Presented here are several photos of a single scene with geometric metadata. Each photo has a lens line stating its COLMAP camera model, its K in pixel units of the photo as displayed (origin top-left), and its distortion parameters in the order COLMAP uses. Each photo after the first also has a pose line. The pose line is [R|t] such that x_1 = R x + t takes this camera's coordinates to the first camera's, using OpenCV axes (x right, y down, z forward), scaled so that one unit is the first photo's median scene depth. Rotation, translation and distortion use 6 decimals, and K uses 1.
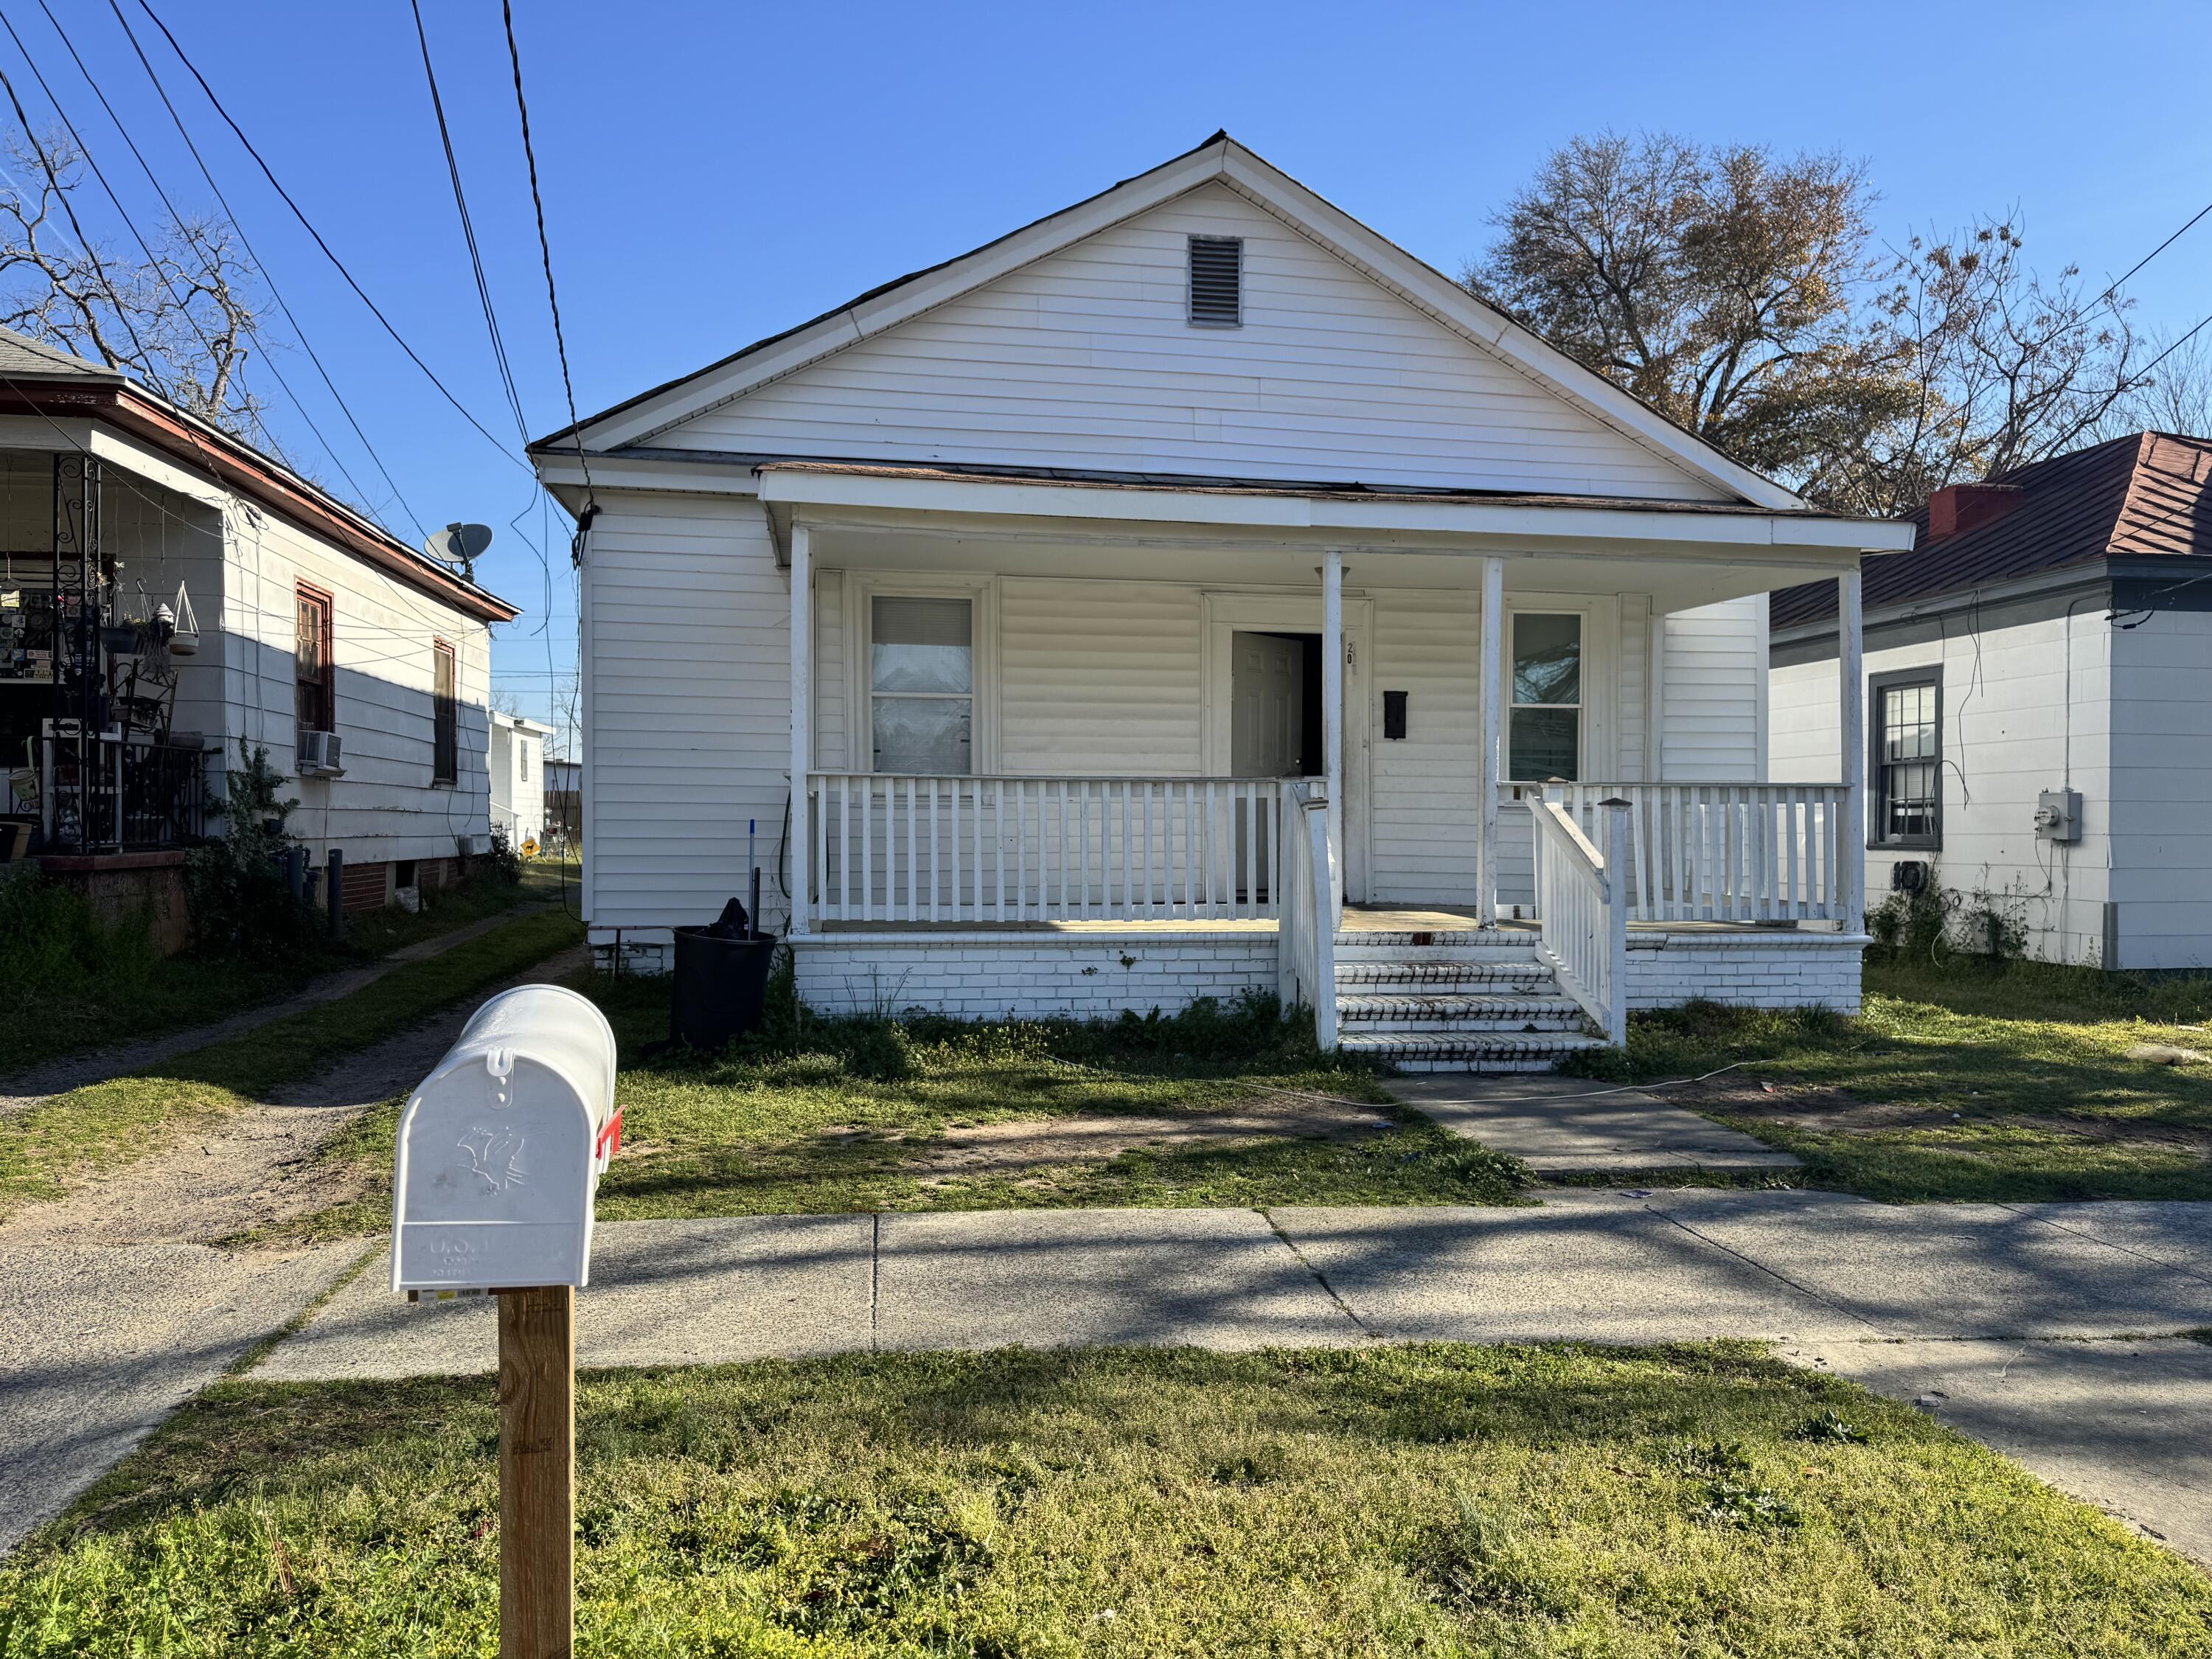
lens RADIAL K [[1560.2, 0, 1106.0], [0, 1560.2, 829.5], [0, 0, 1]] dist [0.174432, -0.314273]
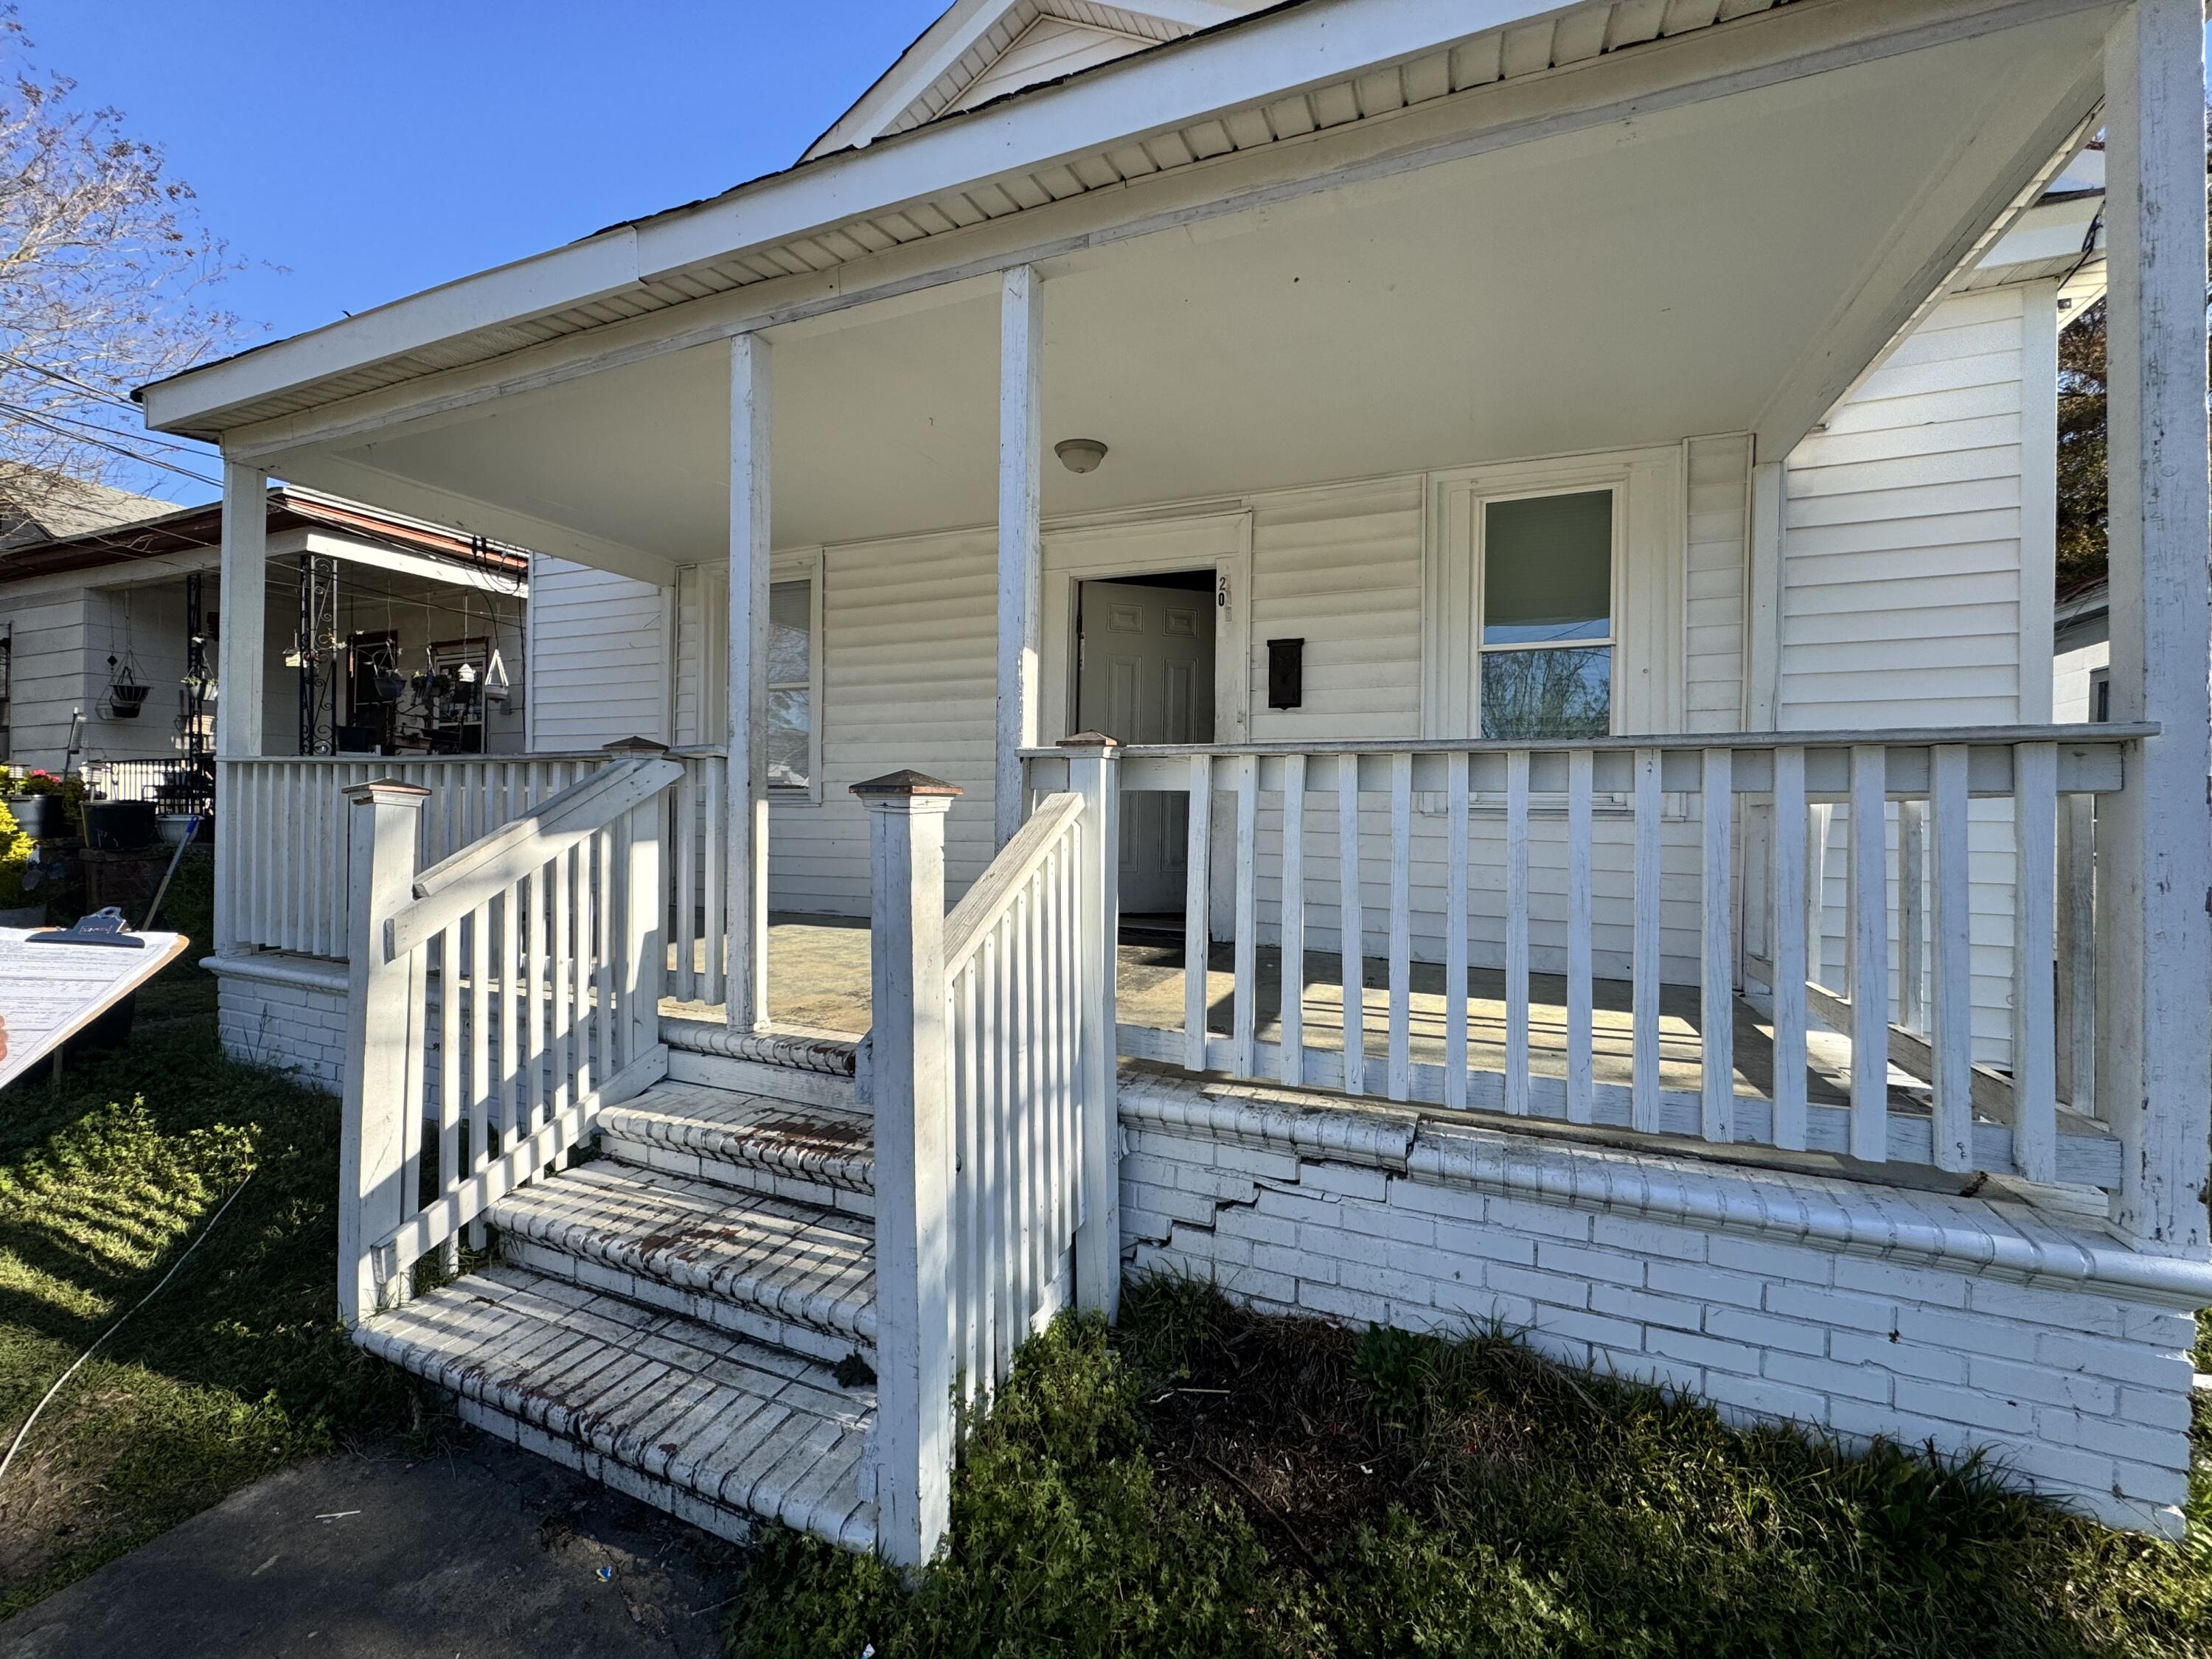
lens RADIAL K [[881.4, 0, 1109.6], [0, 881.4, 820.8], [0, 0, 1]] dist [0.003261, 0.000036]
pose [[0.846675, 0.011437, -0.531987, 0.335379], [-0.014033, 0.999901, -0.000836, -0.007393], [0.531925, 0.008173, 0.846752, 0.651094]]
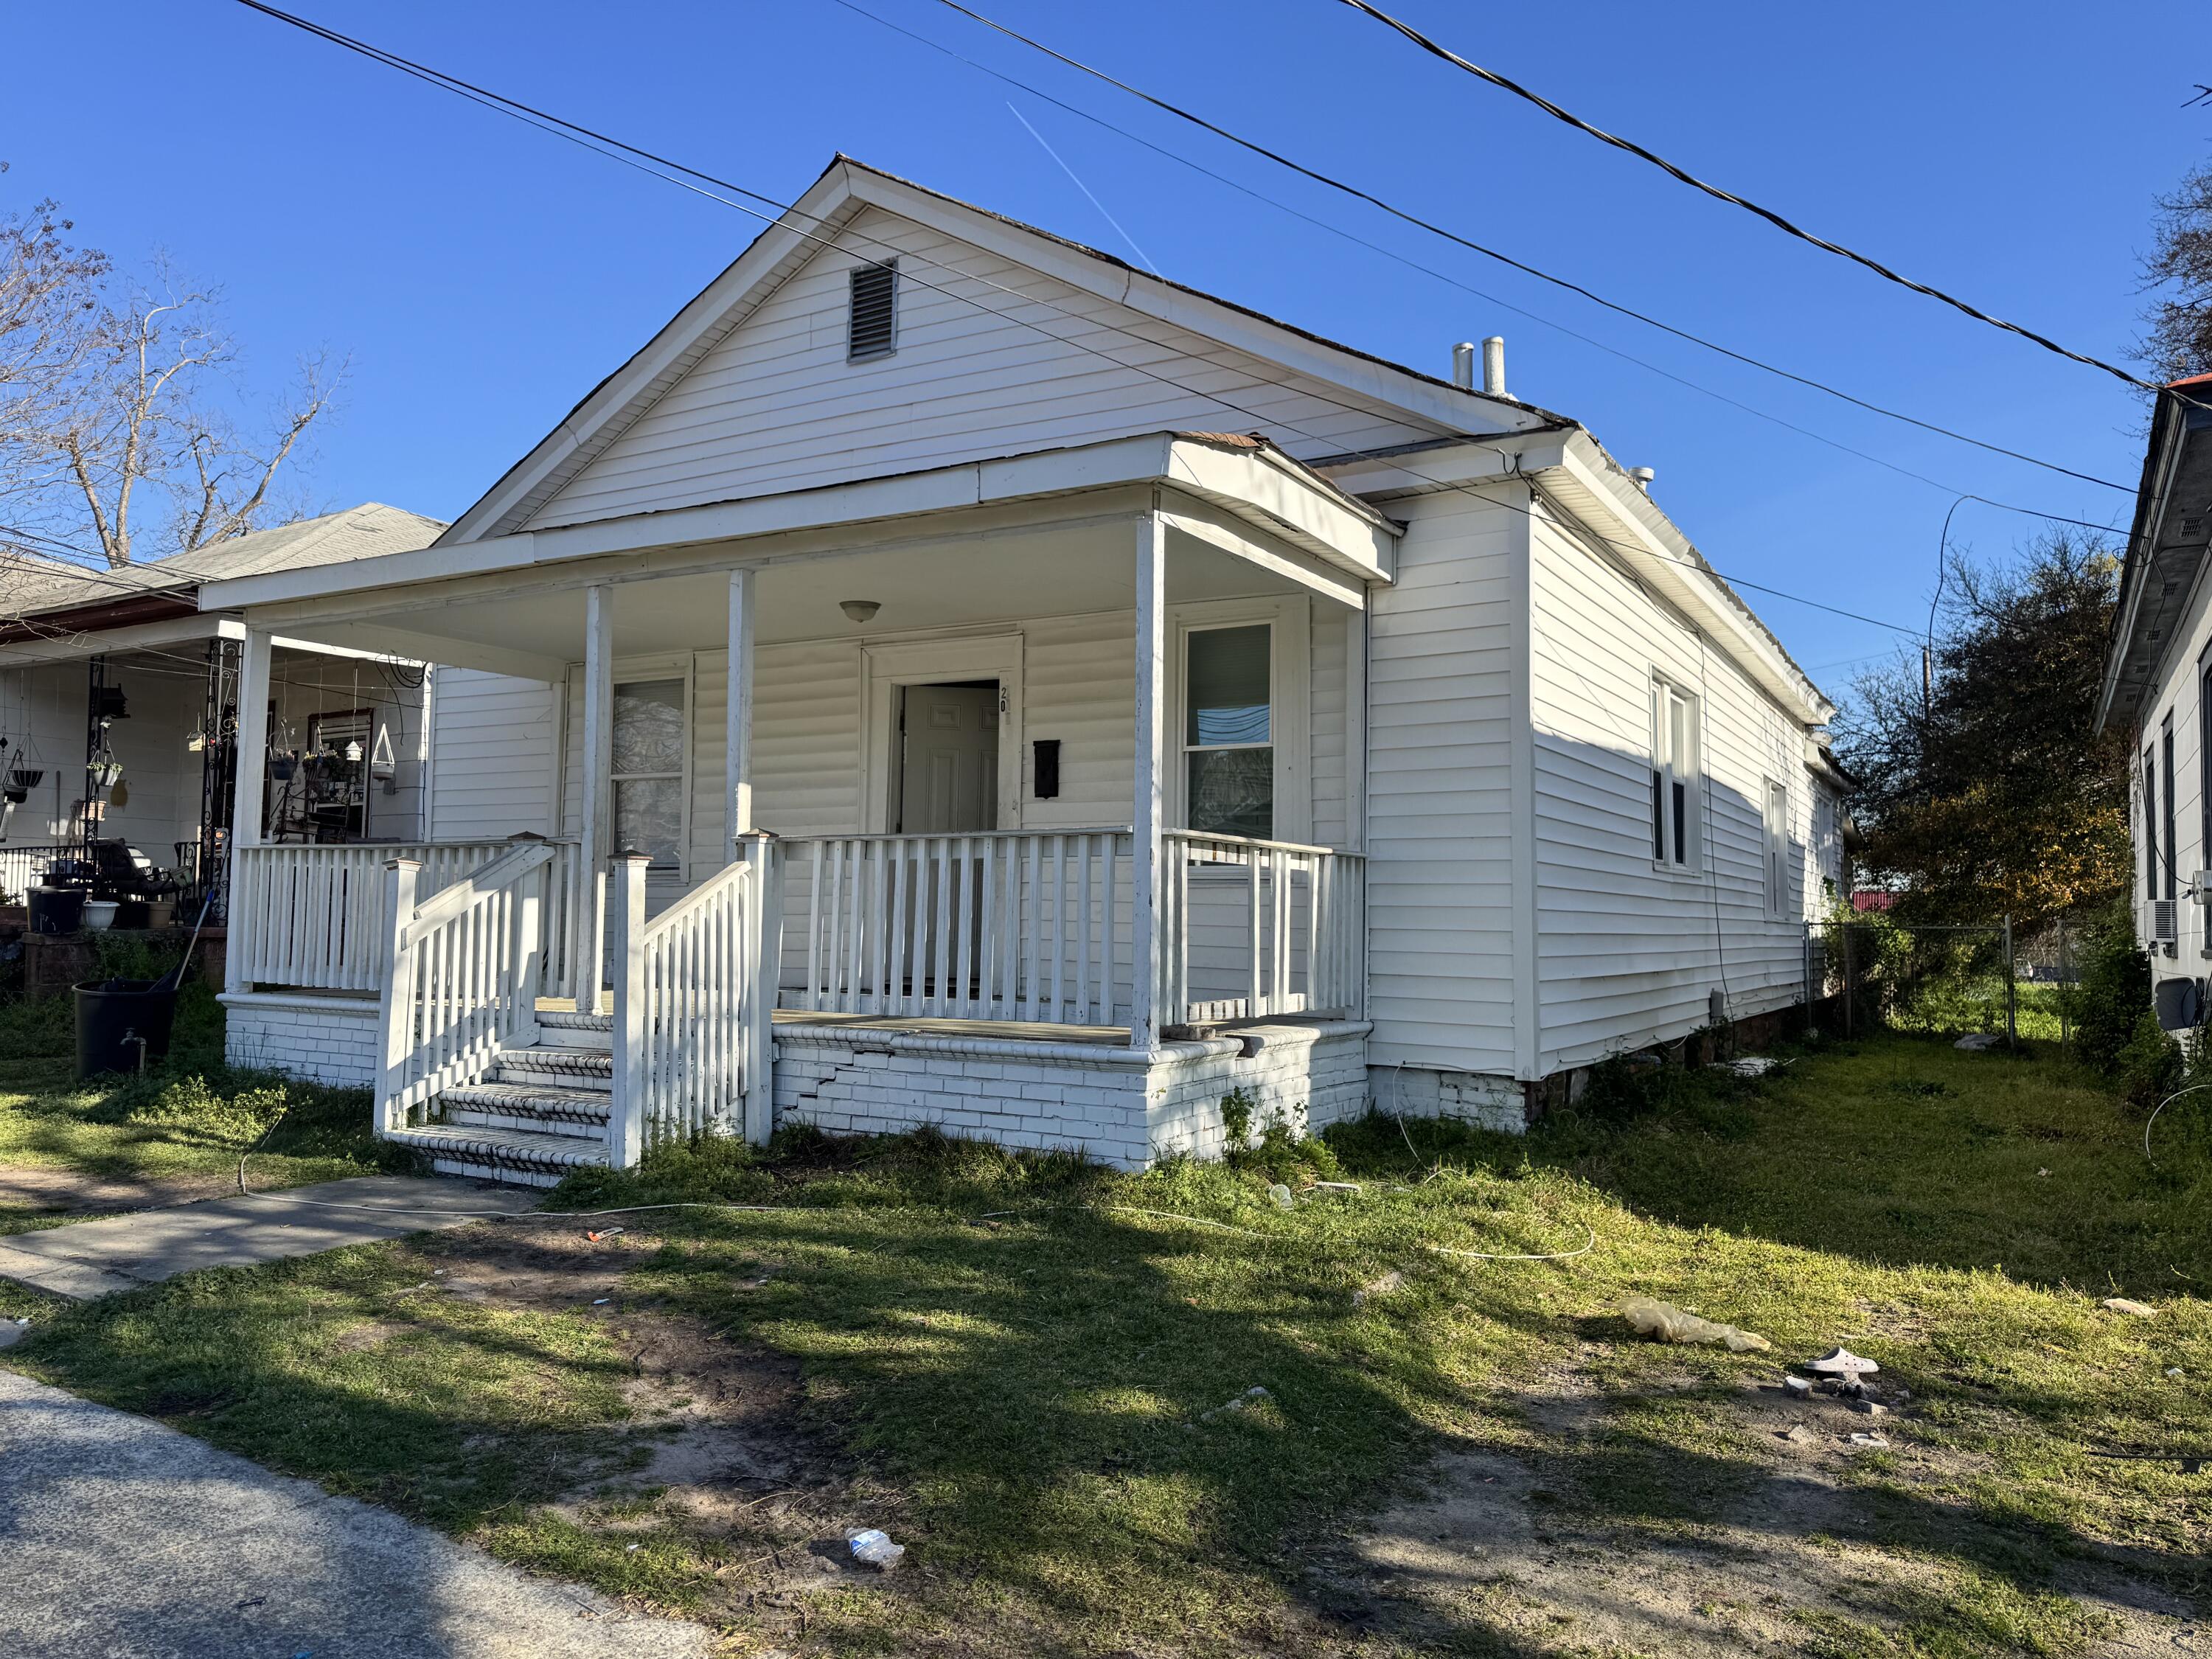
lens RADIAL K [[1560.2, 0, 1106.0], [0, 1560.2, 829.5], [0, 0, 1]] dist [0.174432, -0.314273]
pose [[0.764211, -0.033625, -0.644089, 0.758191], [-0.015871, 0.997357, -0.070898, 0.016929], [0.644771, 0.064403, 0.761658, 0.408758]]
